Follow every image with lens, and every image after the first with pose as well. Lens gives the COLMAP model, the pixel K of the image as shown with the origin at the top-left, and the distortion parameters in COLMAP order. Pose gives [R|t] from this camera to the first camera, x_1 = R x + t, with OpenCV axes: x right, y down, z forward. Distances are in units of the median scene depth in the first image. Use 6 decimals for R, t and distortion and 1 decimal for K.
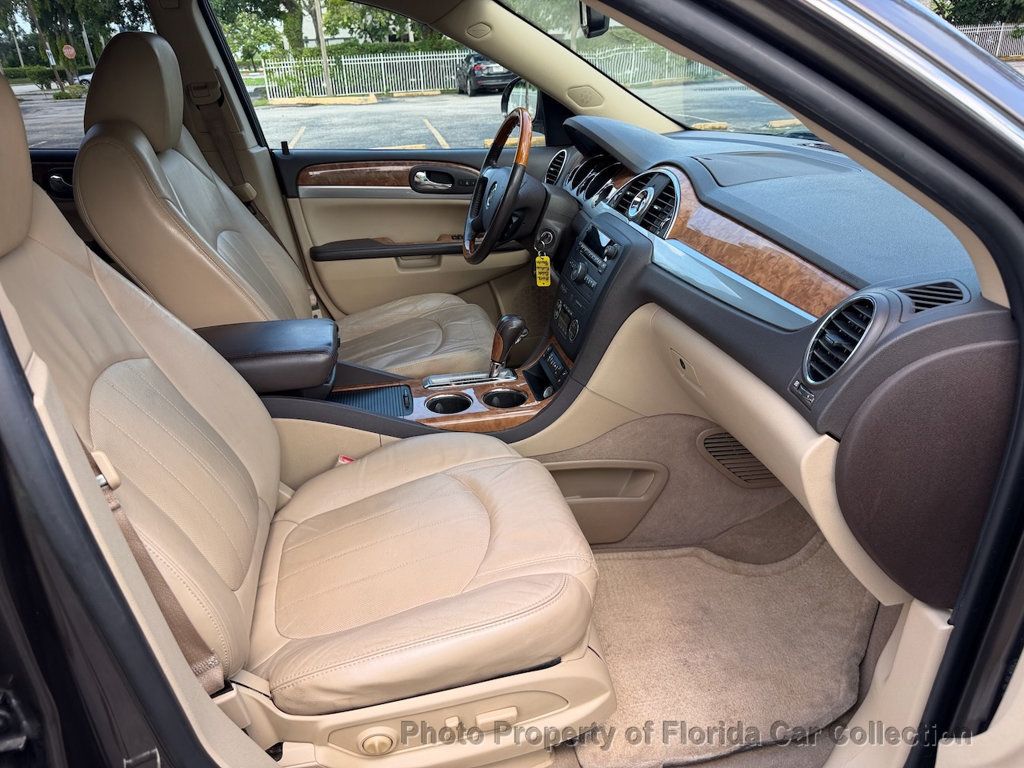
lens RADIAL K [[726.8, 0, 517.0], [0, 726.8, 376.1], [0, 0, 1]] dist [0.067192, -0.100923]
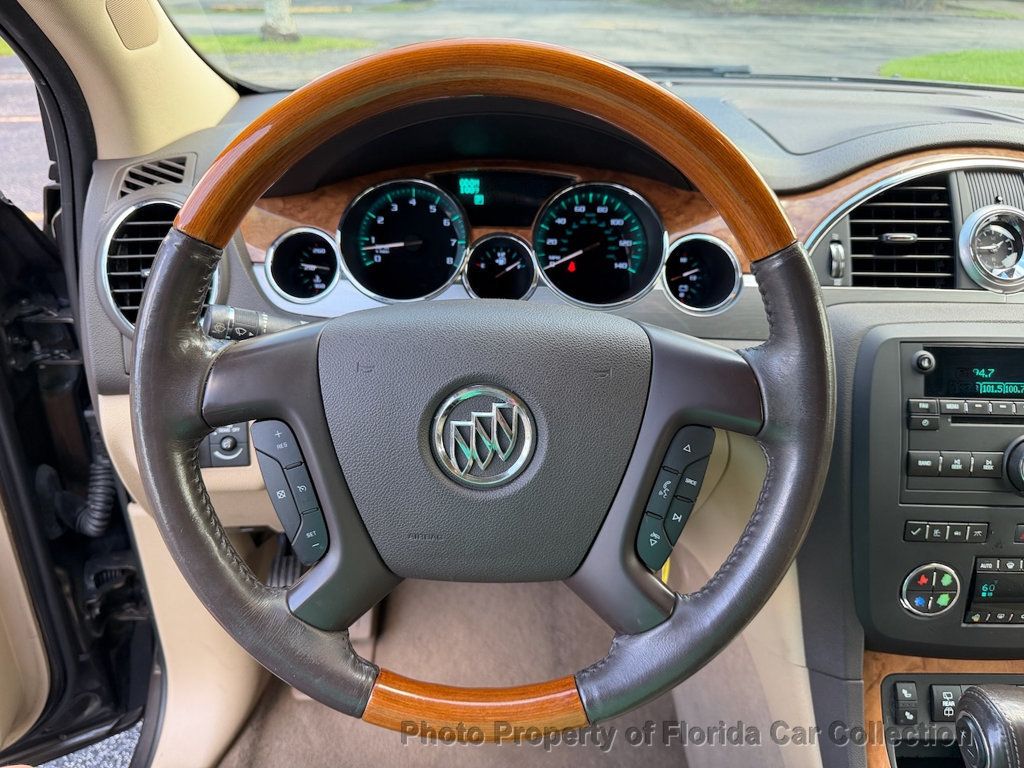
lens RADIAL K [[746.9, 0, 514.4], [0, 746.9, 384.5], [0, 0, 1]] dist [-0.006001, -0.006593]
pose [[0.198526, -0.440808, 0.875372, -0.226338], [0.383599, 0.856845, 0.344482, -0.333697], [-0.901909, 0.267403, 0.339199, 0.897437]]
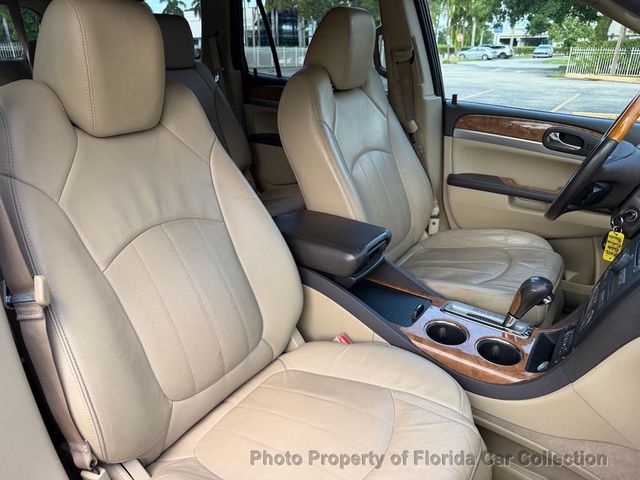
lens RADIAL K [[448.8, 0, 322.8], [0, 448.8, 249.4], [0, 0, 1]] dist [0.040300, -0.049113]
pose [[0.711240, 0.321368, -0.625188, 0.136156], [-0.311449, 0.941386, 0.129587, -0.093691], [0.630188, 0.102547, 0.769641, 0.267097]]
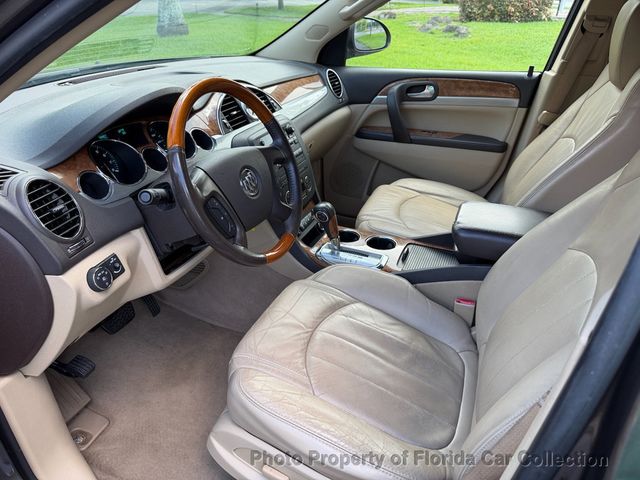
lens RADIAL K [[458.6, 0, 316.3], [0, 458.6, 242.4], [0, 0, 1]] dist [0.047511, -0.074095]
pose [[-0.821546, -0.257333, 0.508765, -0.379399], [0.249738, 0.639764, 0.726866, -0.559528], [-0.512535, 0.724212, -0.461330, 1.236802]]
